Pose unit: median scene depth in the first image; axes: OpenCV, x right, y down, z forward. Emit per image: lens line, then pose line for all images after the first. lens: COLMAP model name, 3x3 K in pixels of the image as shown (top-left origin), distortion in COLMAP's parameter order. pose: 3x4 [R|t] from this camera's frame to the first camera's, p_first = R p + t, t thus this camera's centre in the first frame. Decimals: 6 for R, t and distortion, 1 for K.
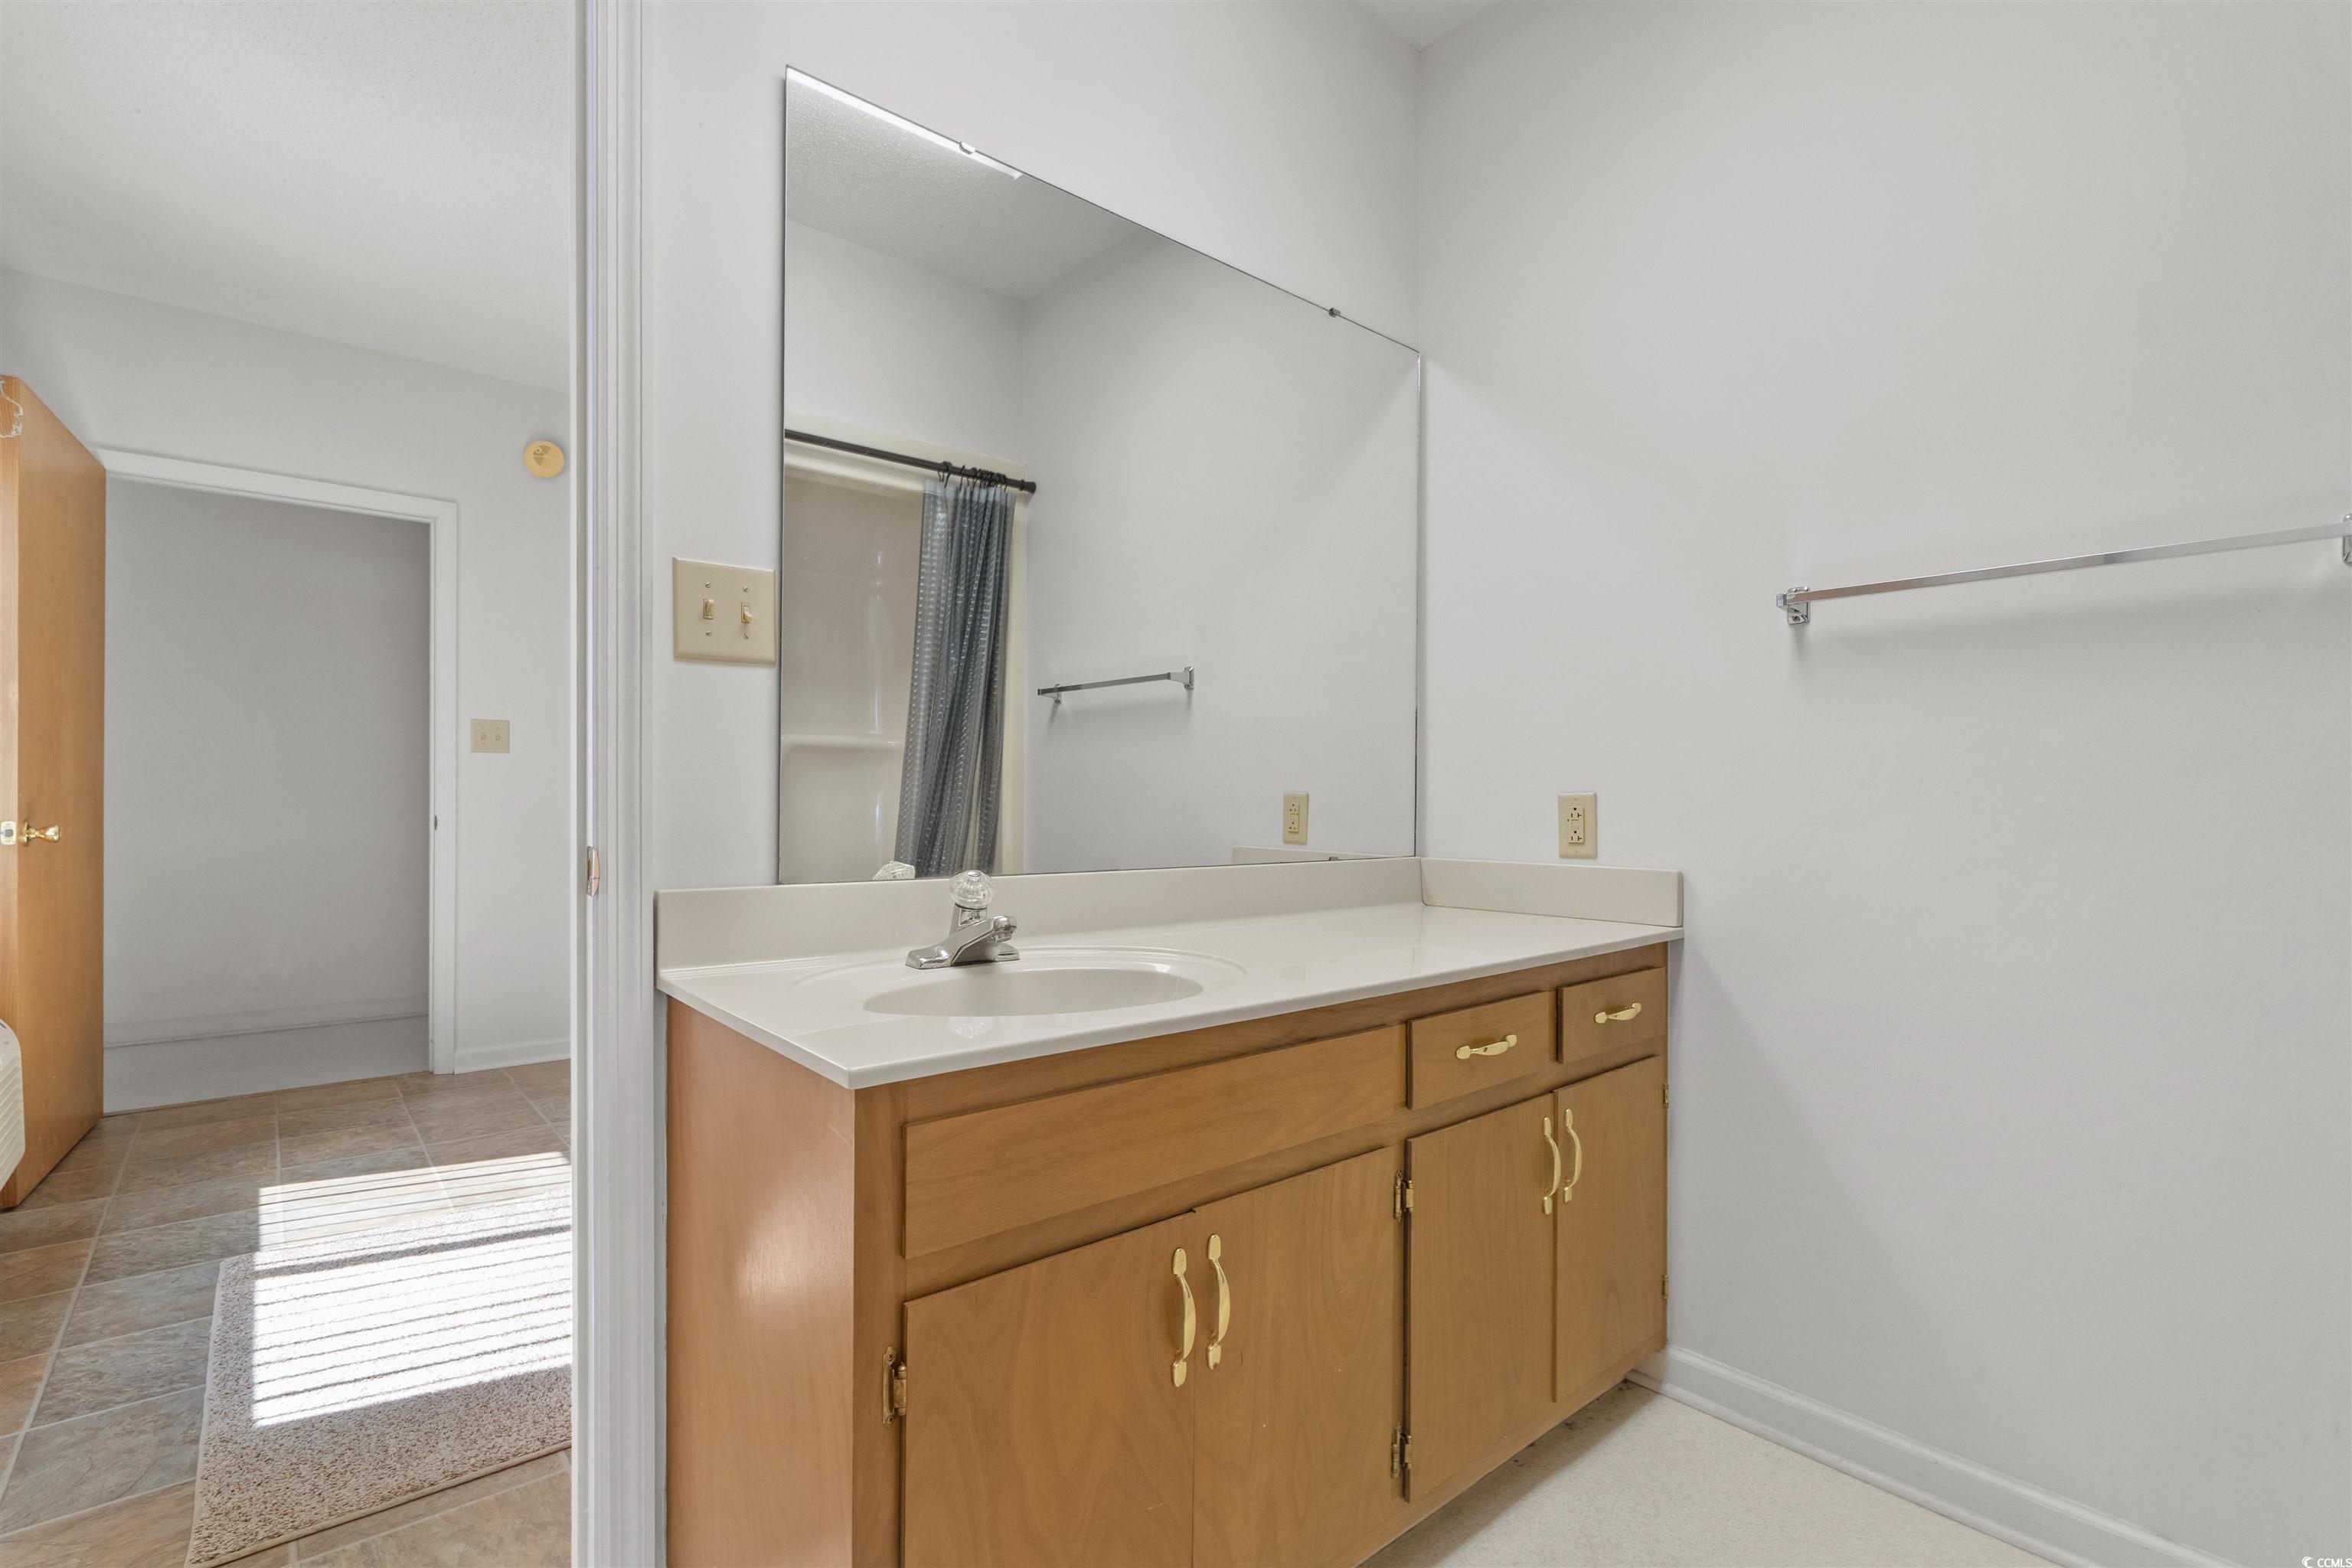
lens RADIAL K [[1071.4, 0, 1176.0], [0, 1071.4, 784.0], [0, 0, 1]] dist [0.002582, 0.000587]
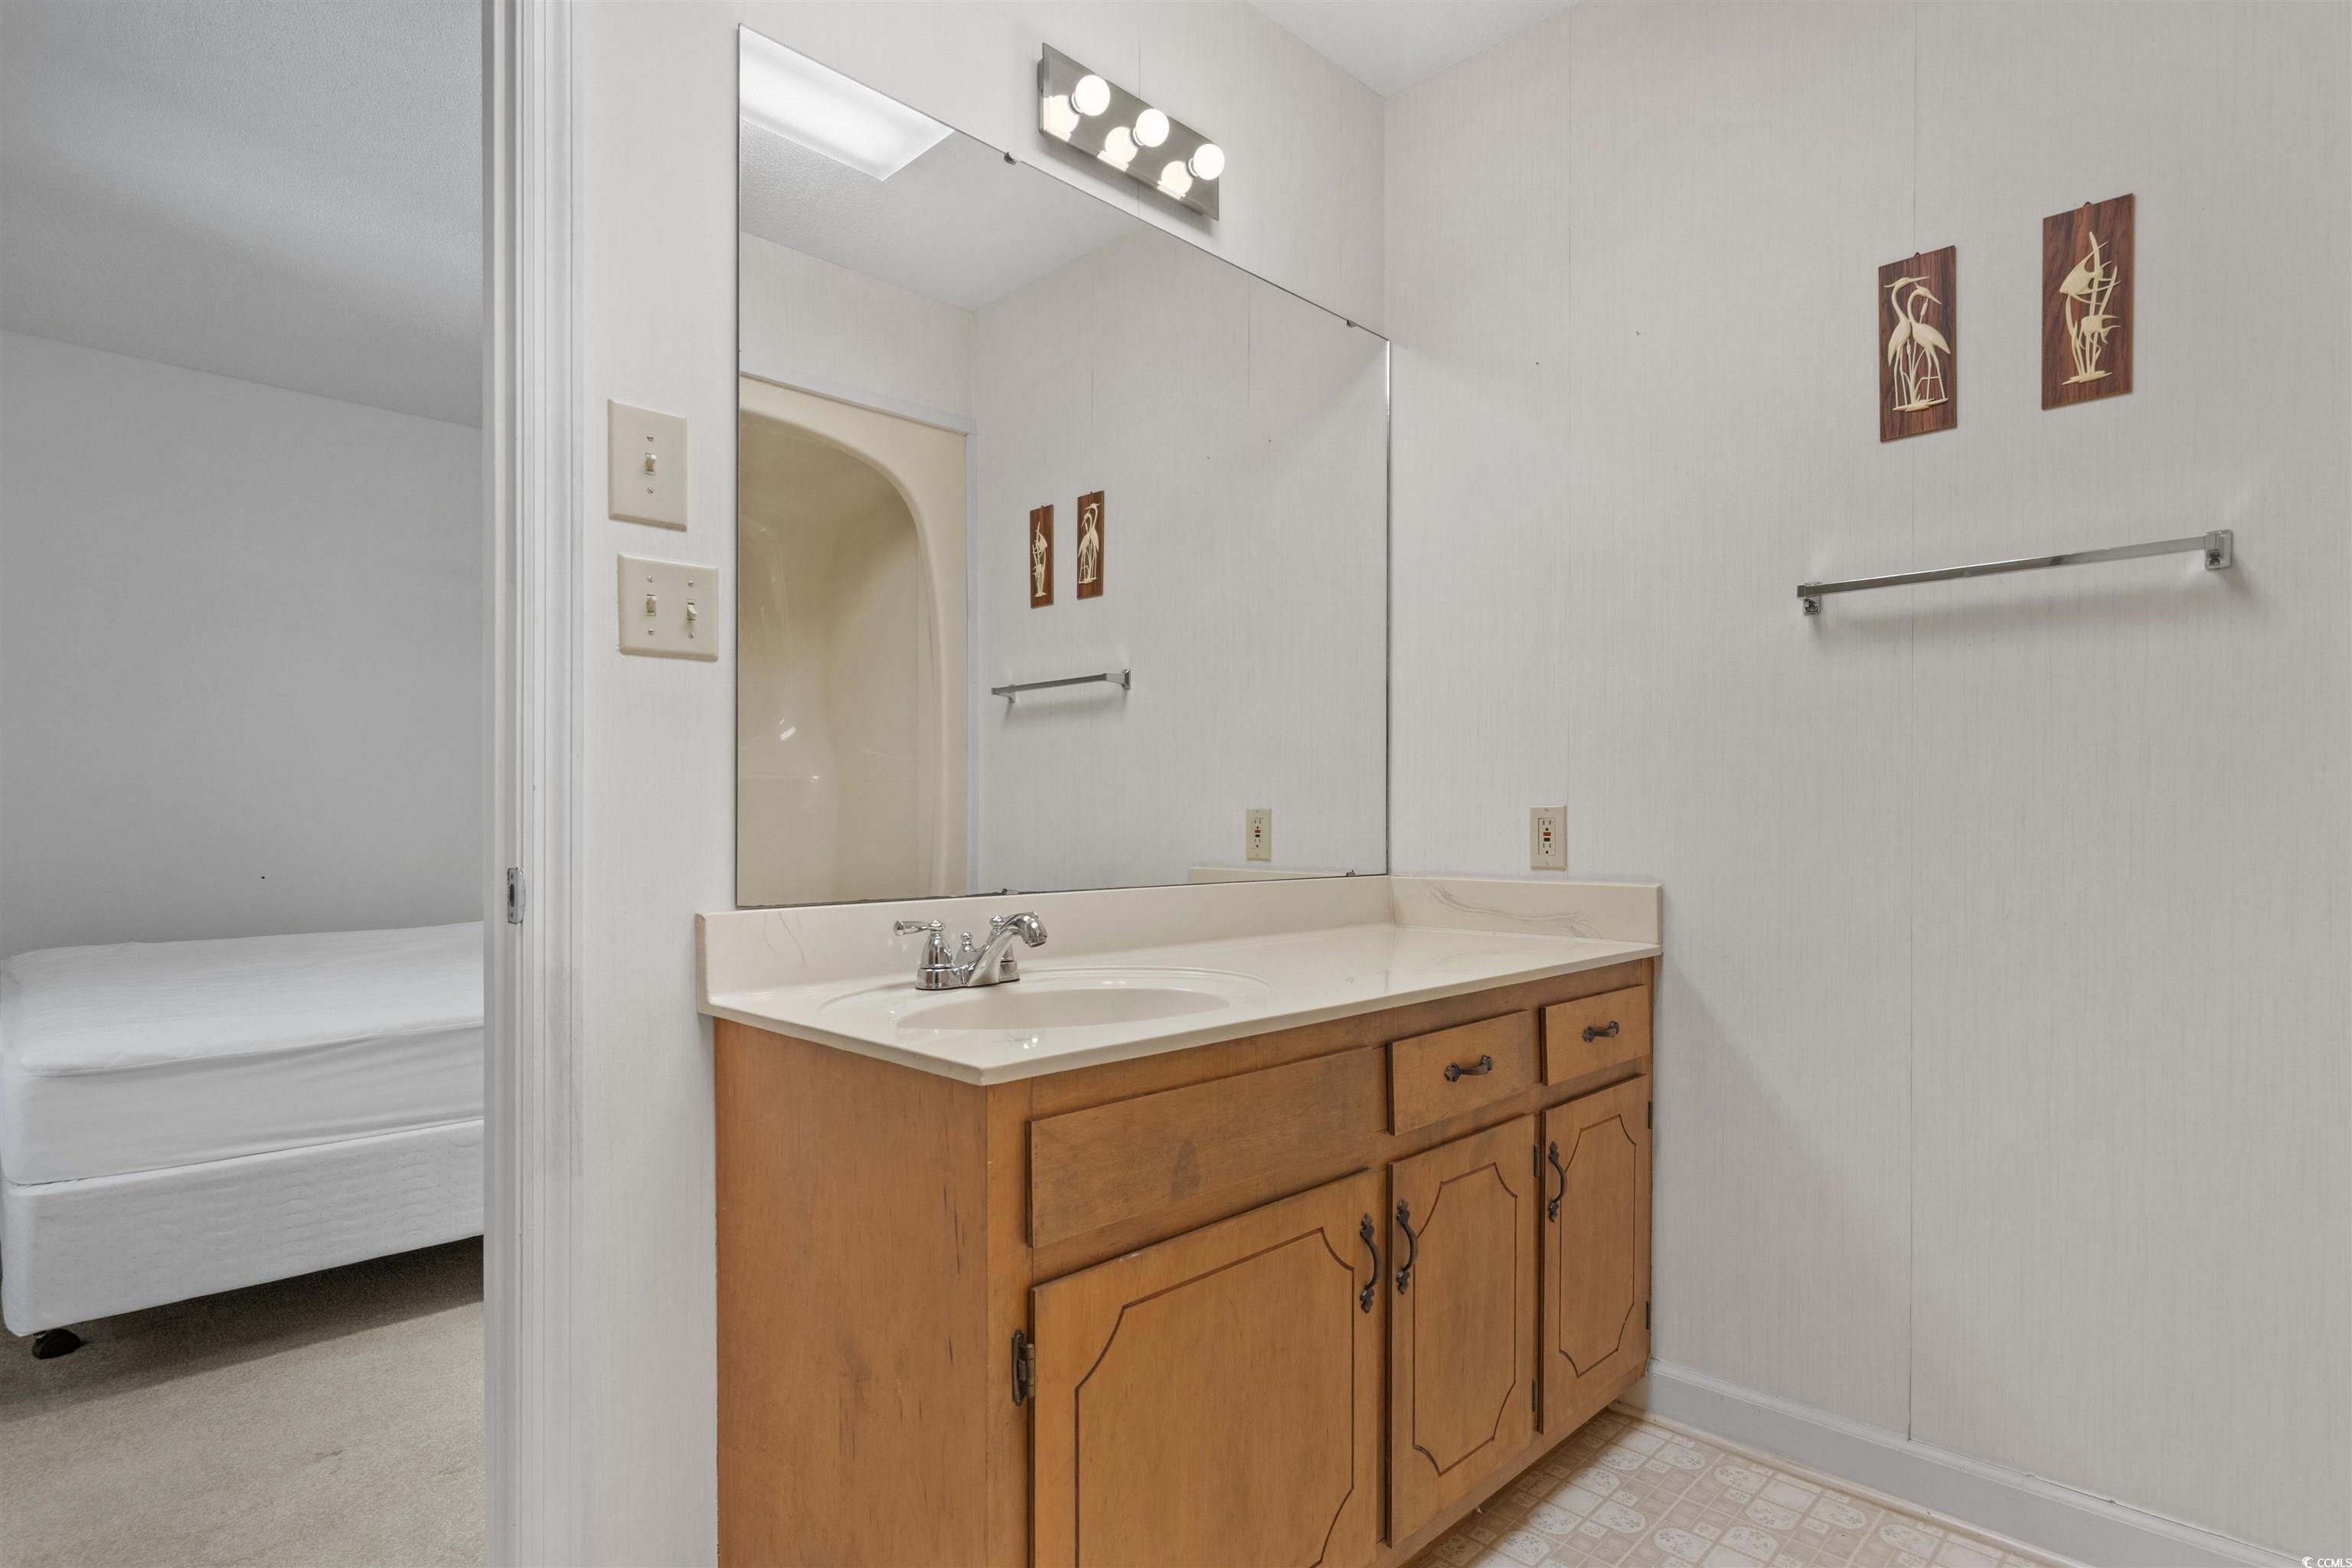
lens RADIAL K [[1223.9, 0, 1122.9], [0, 1223.9, 792.6], [0, 0, 1]] dist [0.016040, 0.000144]
pose [[0.997639, 0.004706, 0.068520, -0.101729], [-0.004658, 0.999989, -0.000864, -0.001423], [-0.068524, 0.000543, 0.997649, -0.086741]]
